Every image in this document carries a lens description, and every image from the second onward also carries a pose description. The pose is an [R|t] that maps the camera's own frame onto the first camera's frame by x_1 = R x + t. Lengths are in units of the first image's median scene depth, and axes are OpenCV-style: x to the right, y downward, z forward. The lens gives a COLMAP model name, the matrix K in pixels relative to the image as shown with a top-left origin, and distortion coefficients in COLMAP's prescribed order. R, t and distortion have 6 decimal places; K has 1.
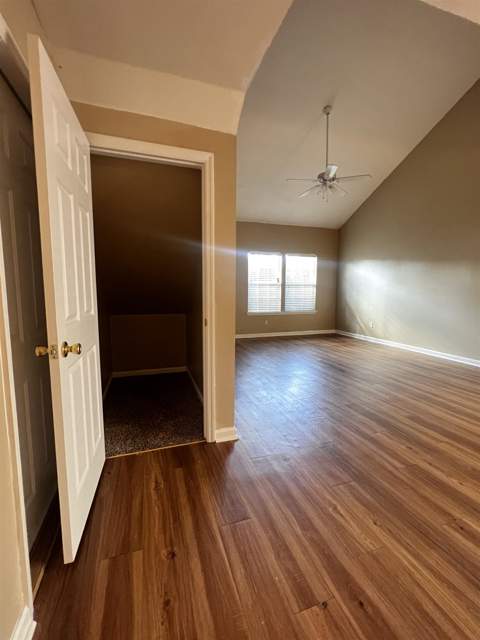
lens RADIAL K [[277.4, 0, 241.8], [0, 277.4, 318.6], [0, 0, 1]] dist [-0.004415, -0.000362]
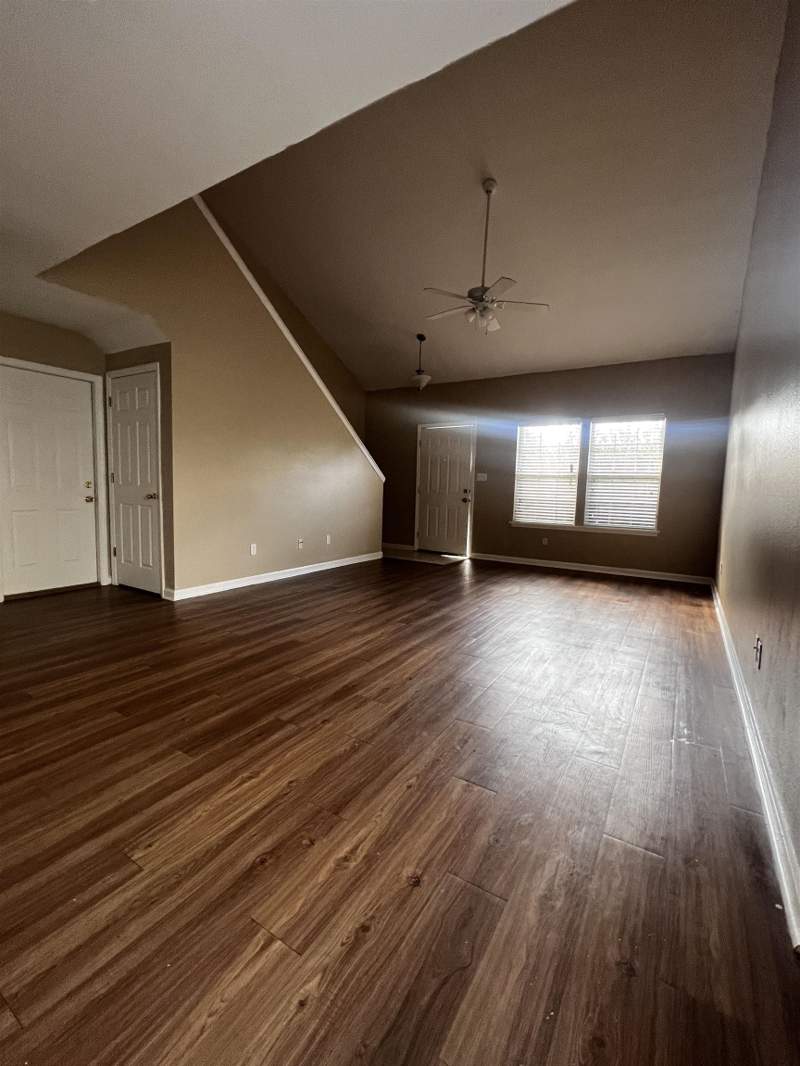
lens RADIAL K [[457.9, 0, 400.0], [0, 457.9, 533.0], [0, 0, 1]] dist [0.001180, 0.000239]
pose [[0.614059, 0.096335, -0.783359, 0.649845], [-0.113177, 0.993013, 0.033400, -0.000982], [0.781103, 0.068148, 0.620672, 0.169576]]
